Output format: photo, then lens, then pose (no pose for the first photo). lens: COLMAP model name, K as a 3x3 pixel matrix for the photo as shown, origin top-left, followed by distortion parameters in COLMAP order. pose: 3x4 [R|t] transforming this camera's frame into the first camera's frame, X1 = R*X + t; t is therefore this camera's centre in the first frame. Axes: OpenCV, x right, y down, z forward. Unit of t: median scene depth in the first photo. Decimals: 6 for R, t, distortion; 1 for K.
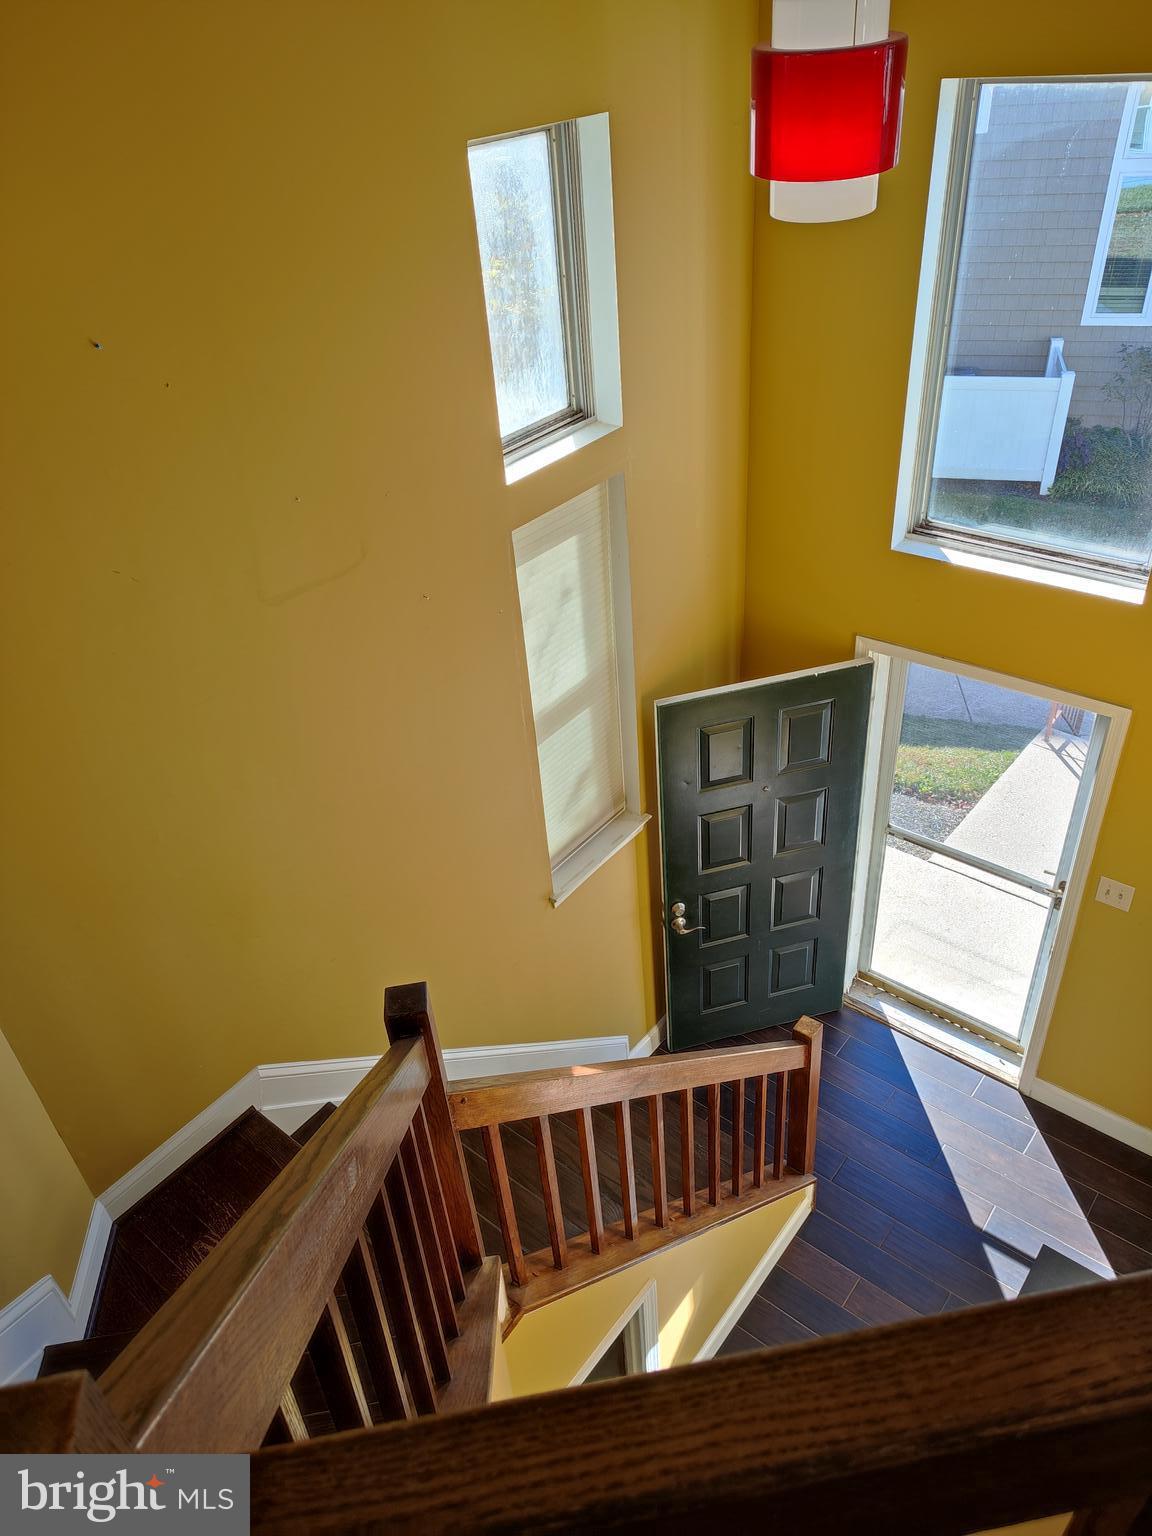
lens RADIAL K [[1094.6, 0, 576.0], [0, 1094.6, 768.0], [0, 0, 1]] dist [0.071160, -0.093587]
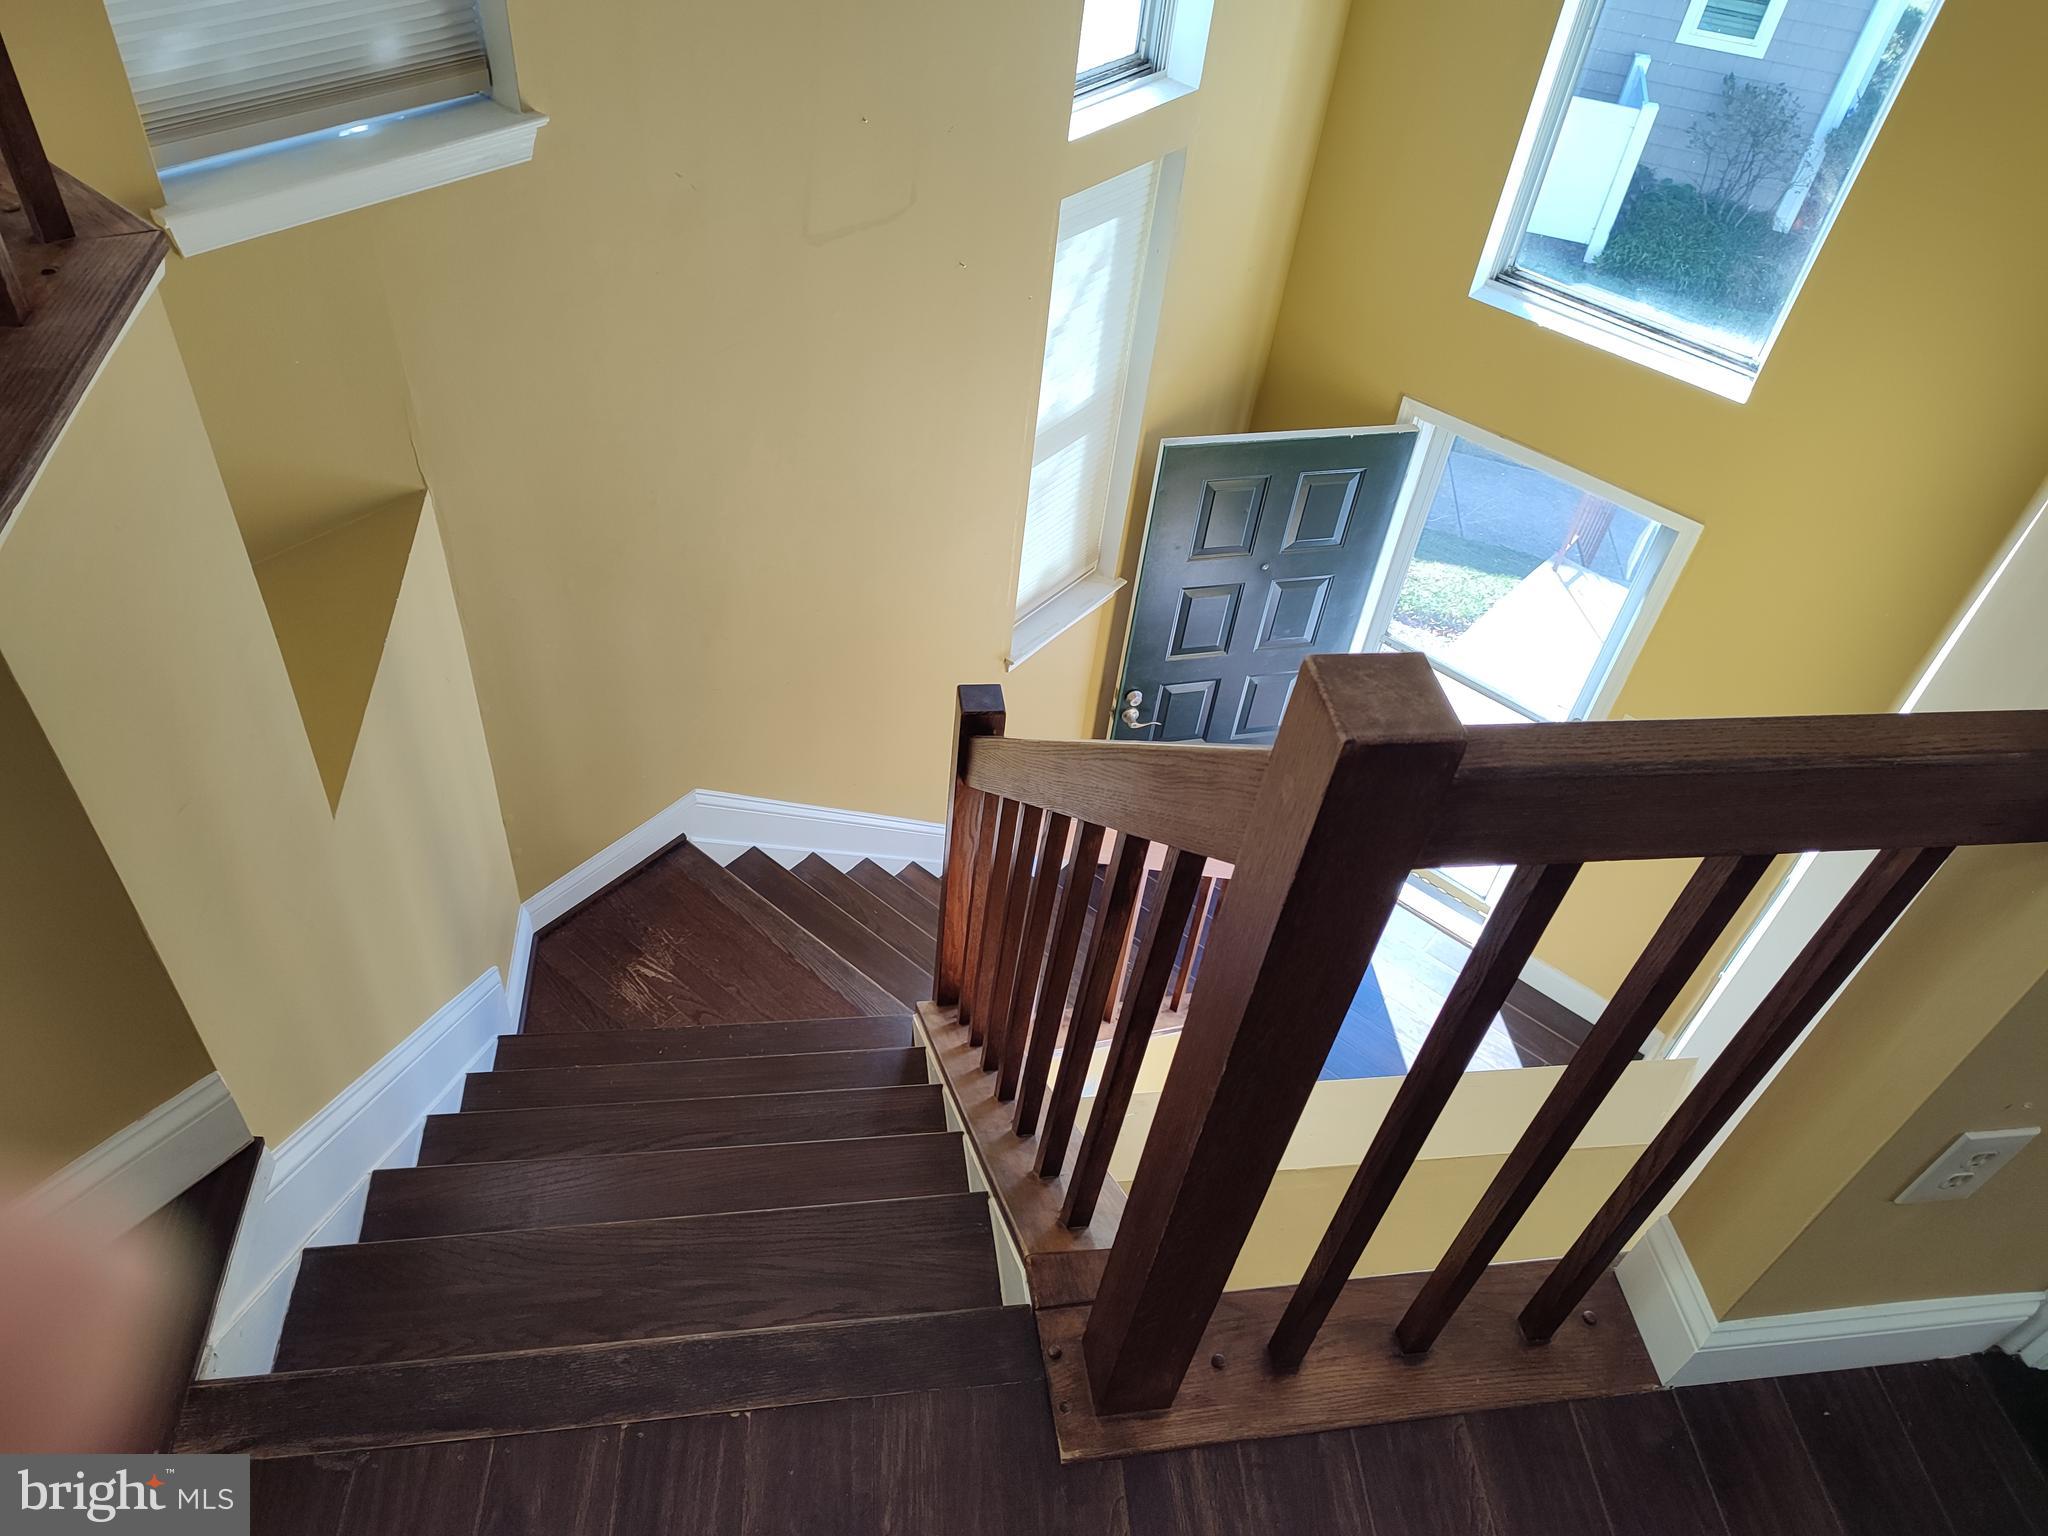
lens RADIAL K [[1453.7, 0, 1021.4], [0, 1453.7, 761.5], [0, 0, 1]] dist [0.035403, -0.037631]
pose [[0.987198, 0.123037, 0.101502, -0.115055], [-0.136287, 0.981284, 0.136044, 0.042522], [-0.082864, -0.148135, 0.985489, -0.114303]]
